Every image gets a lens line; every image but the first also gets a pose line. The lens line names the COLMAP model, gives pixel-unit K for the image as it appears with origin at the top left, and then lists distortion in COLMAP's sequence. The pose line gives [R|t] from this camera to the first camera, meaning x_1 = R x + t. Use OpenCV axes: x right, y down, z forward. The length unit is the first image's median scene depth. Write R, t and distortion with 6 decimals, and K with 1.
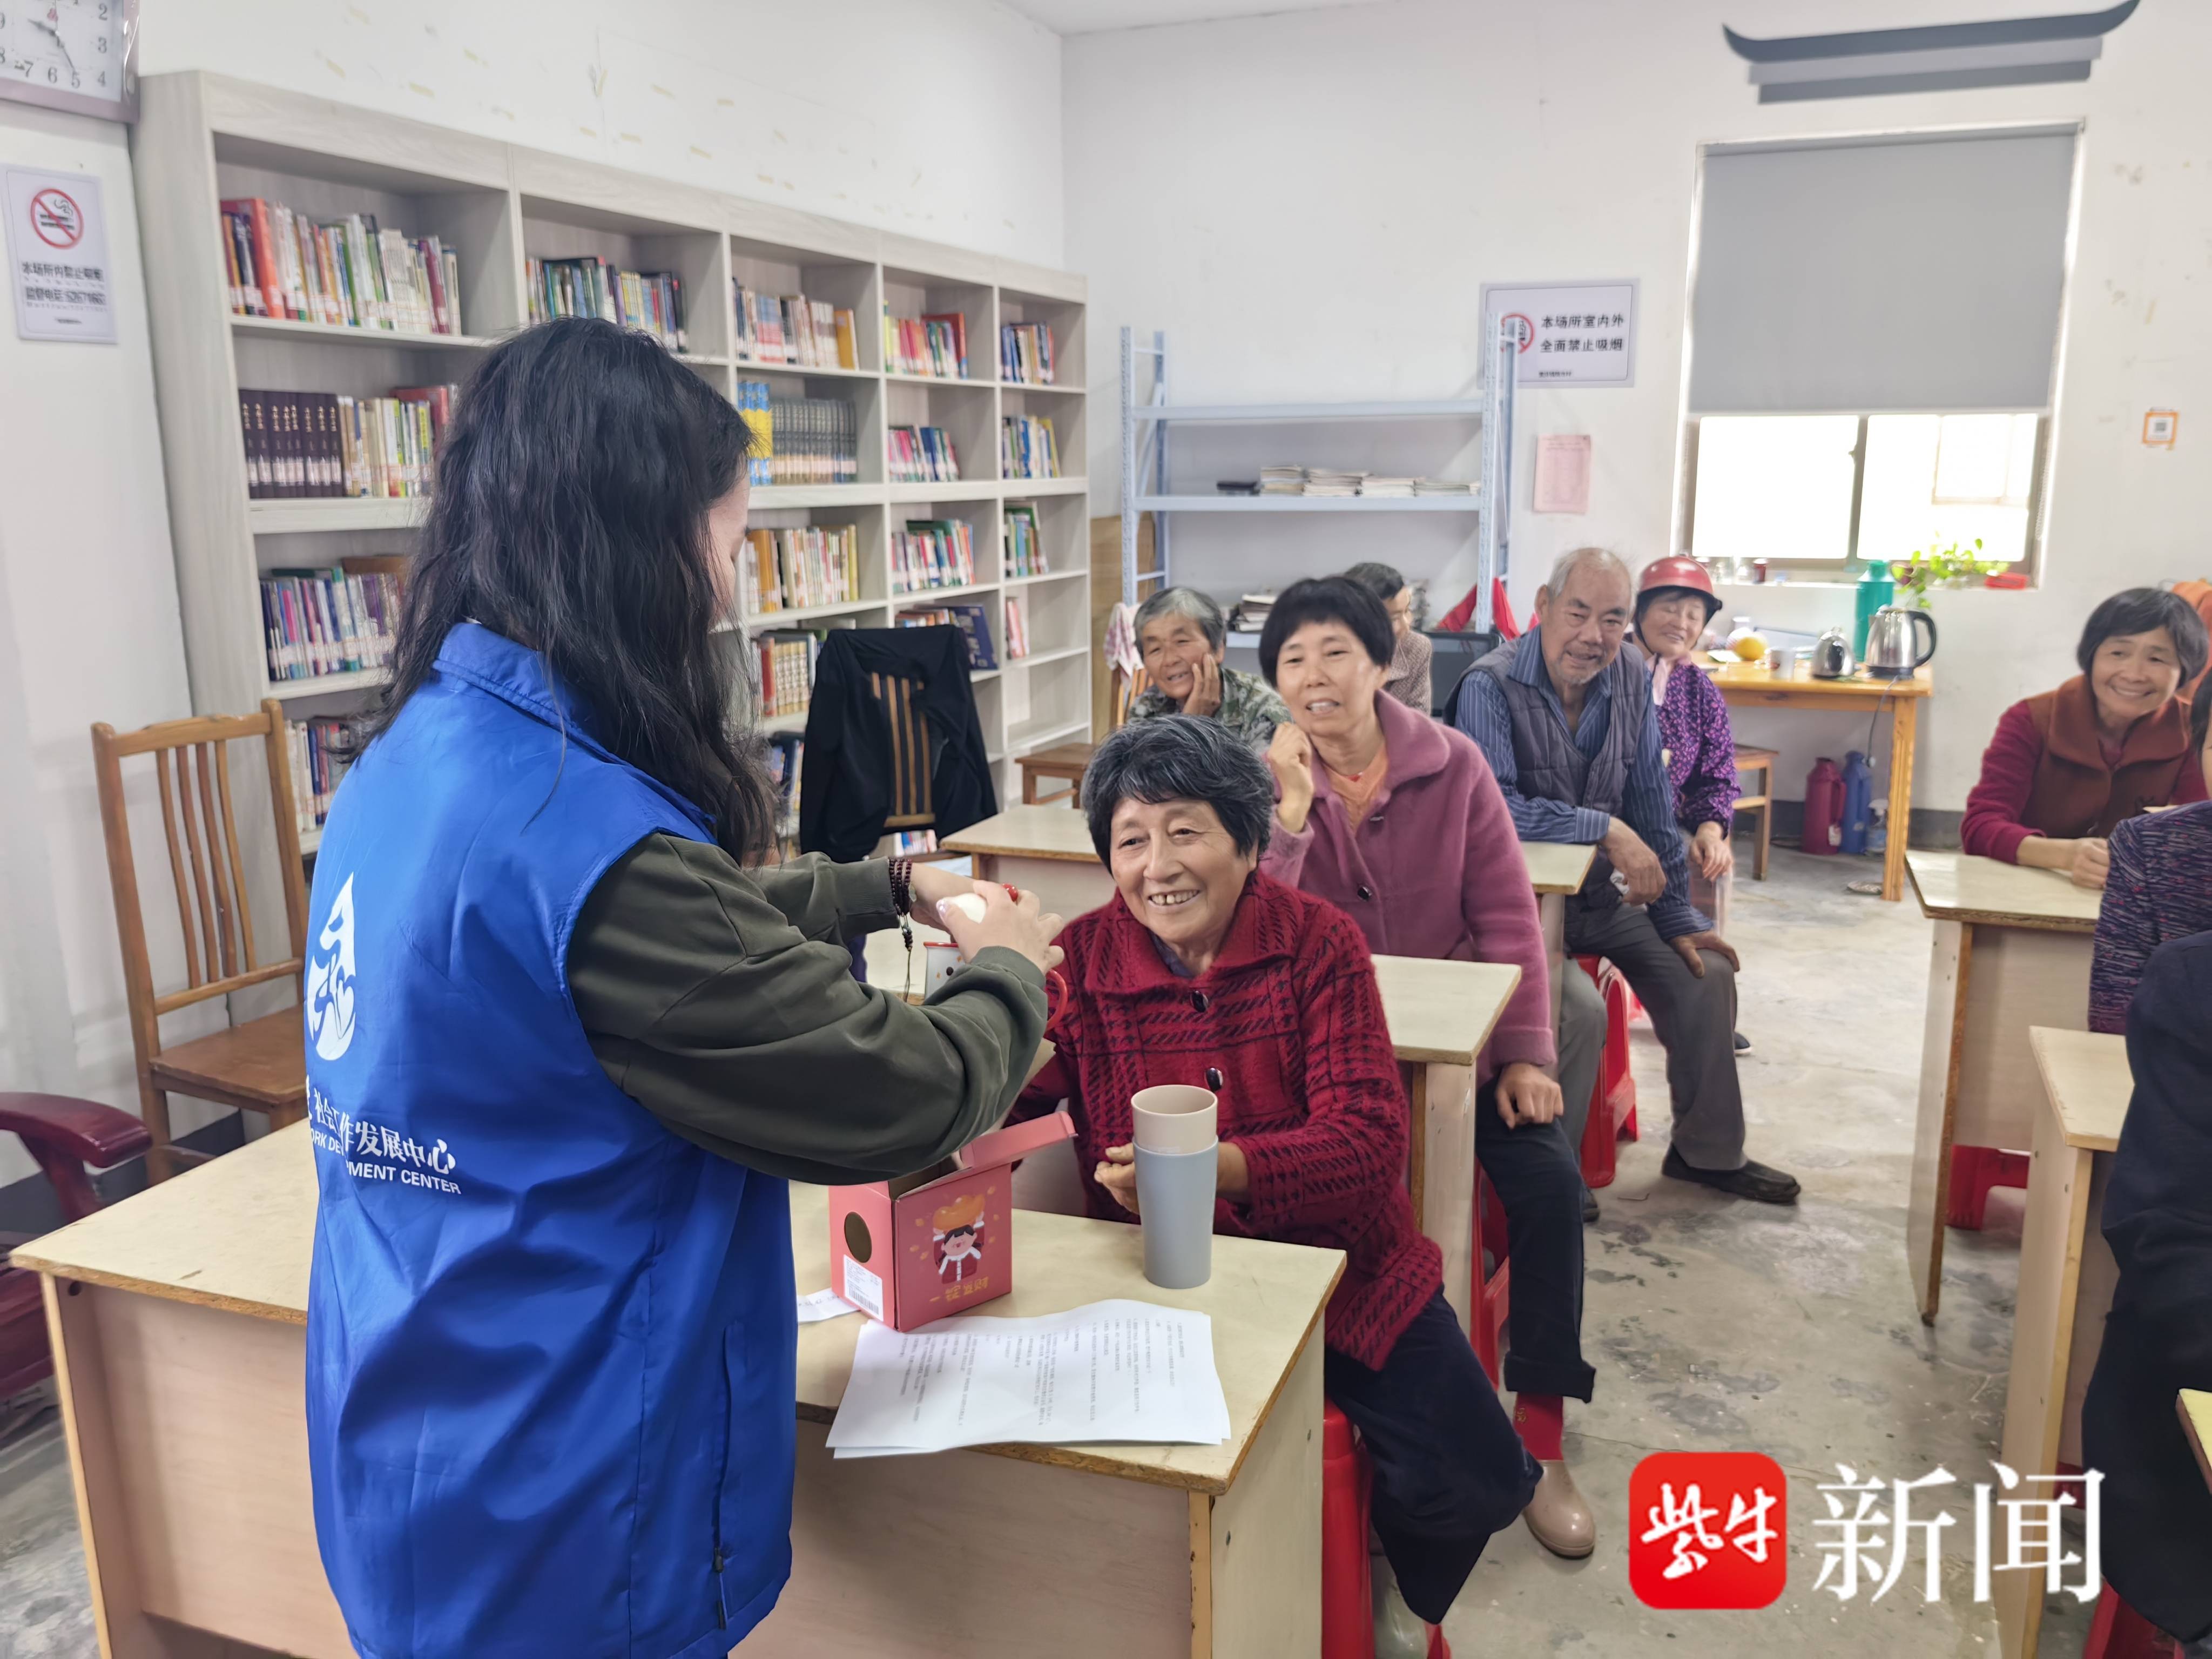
lens RADIAL K [[1757.8, 0, 1105.0], [0, 1757.8, 844.7], [0, 0, 1]] dist [0.057562, -0.073791]
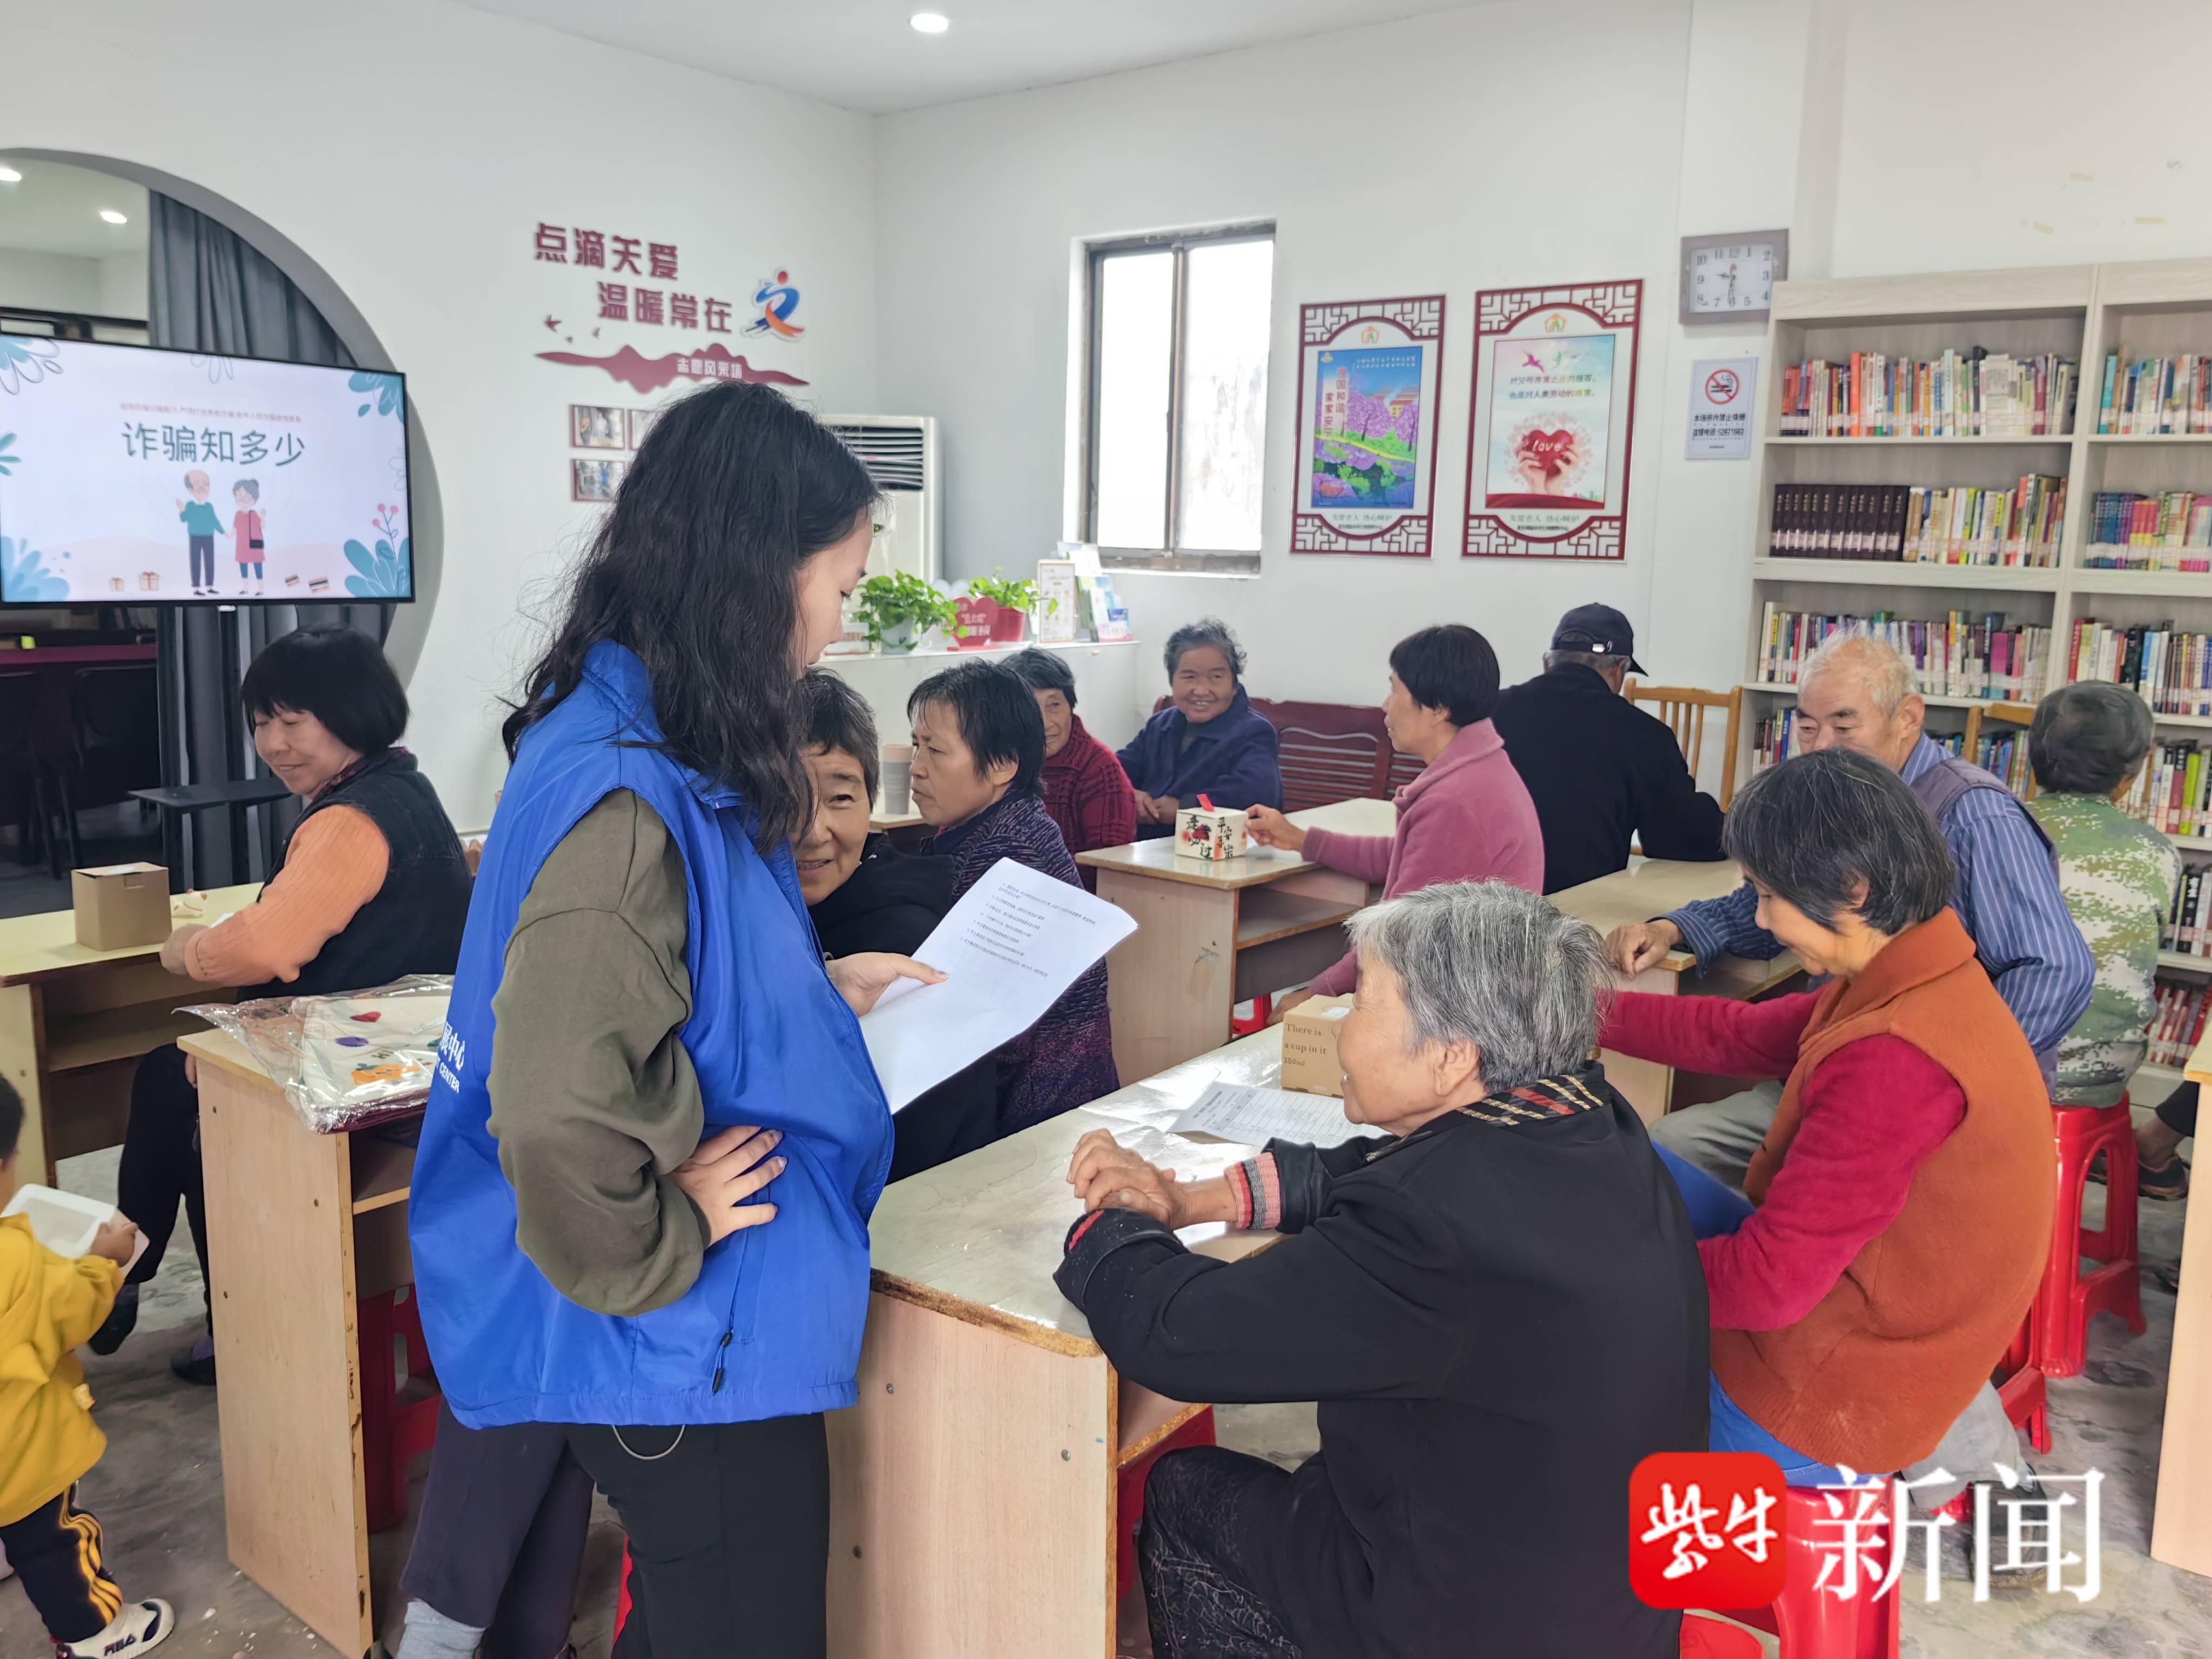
lens RADIAL K [[1757.8, 0, 1090.8], [0, 1757.8, 806.1], [0, 0, 1]] dist [0.057562, -0.073791]
pose [[-0.298348, 0.165186, -0.940054, 1.029229], [-0.219289, 0.946699, 0.235950, -0.201957], [0.928925, 0.276539, -0.246223, 0.809131]]
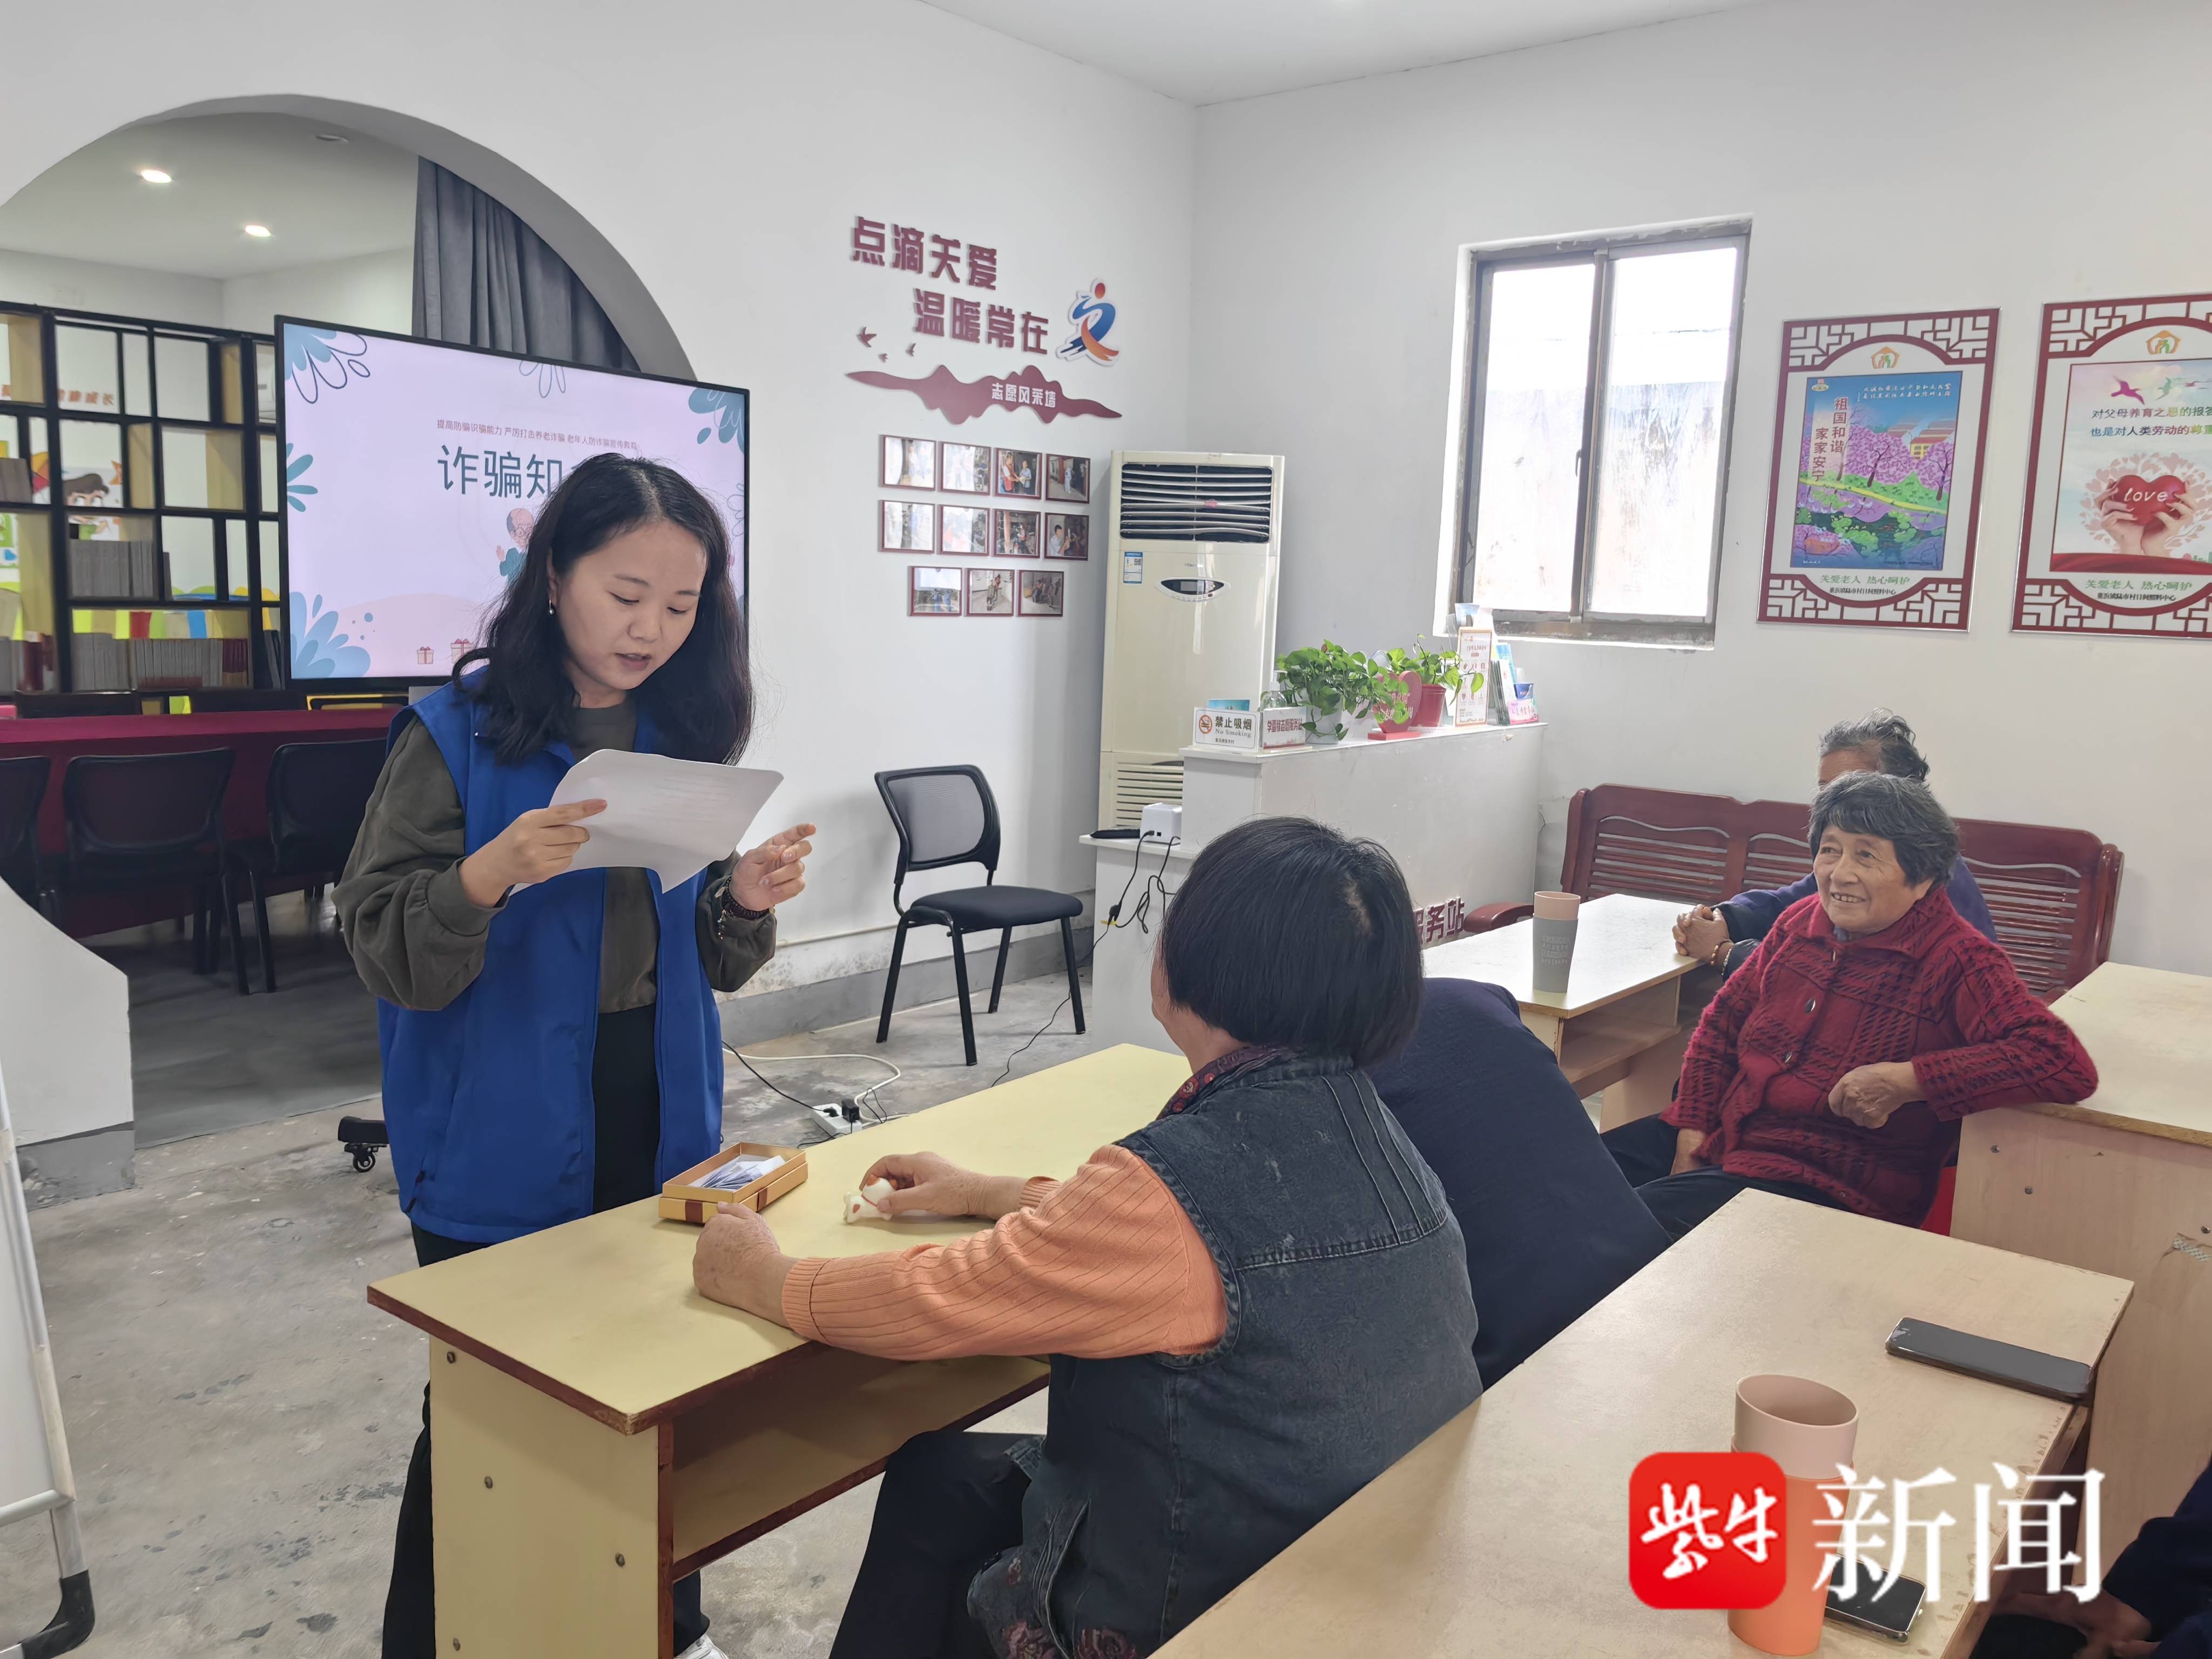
lens RADIAL K [[1757.8, 0, 1112.5], [0, 1757.8, 816.7], [0, 0, 1]] dist [0.057562, -0.073791]
pose [[-0.296035, 0.141301, -0.944668, 0.831772], [-0.230632, 0.949161, 0.214247, -0.109452], [0.926915, 0.281295, -0.248397, 0.416087]]
